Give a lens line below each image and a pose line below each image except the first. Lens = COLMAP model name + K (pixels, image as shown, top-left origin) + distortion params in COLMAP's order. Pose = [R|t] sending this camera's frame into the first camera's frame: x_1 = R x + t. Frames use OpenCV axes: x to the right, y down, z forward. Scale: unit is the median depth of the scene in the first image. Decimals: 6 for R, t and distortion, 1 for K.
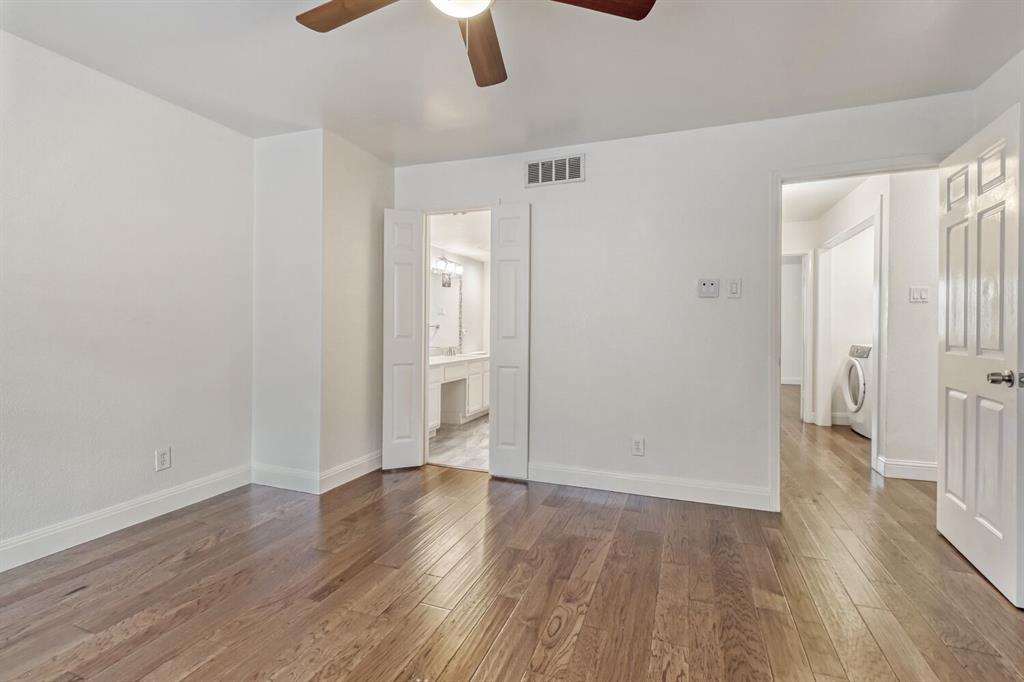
lens RADIAL K [[467.5, 0, 511.8], [0, 467.5, 335.3], [0, 0, 1]] dist [0.008426, -0.003563]
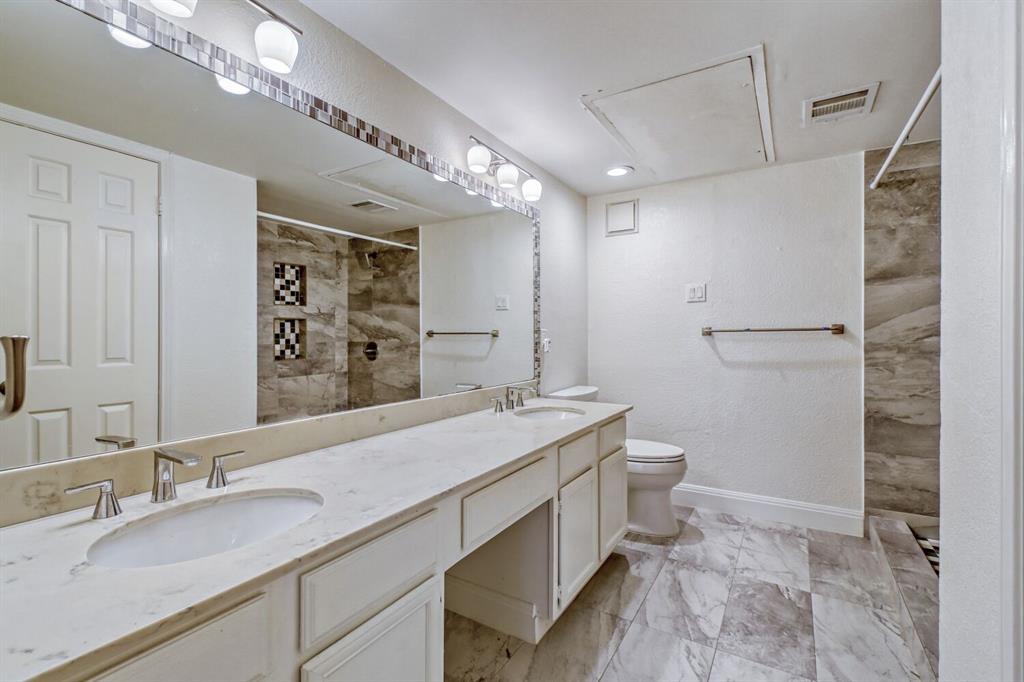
lens RADIAL K [[467.5, 0, 511.6], [0, 467.5, 340.7], [0, 0, 1]] dist [0.008426, -0.003563]
pose [[0.982736, -0.012534, -0.184589, -0.054587], [0.011695, 0.999916, -0.005633, -0.009060], [0.184644, 0.003377, 0.982800, 0.583104]]
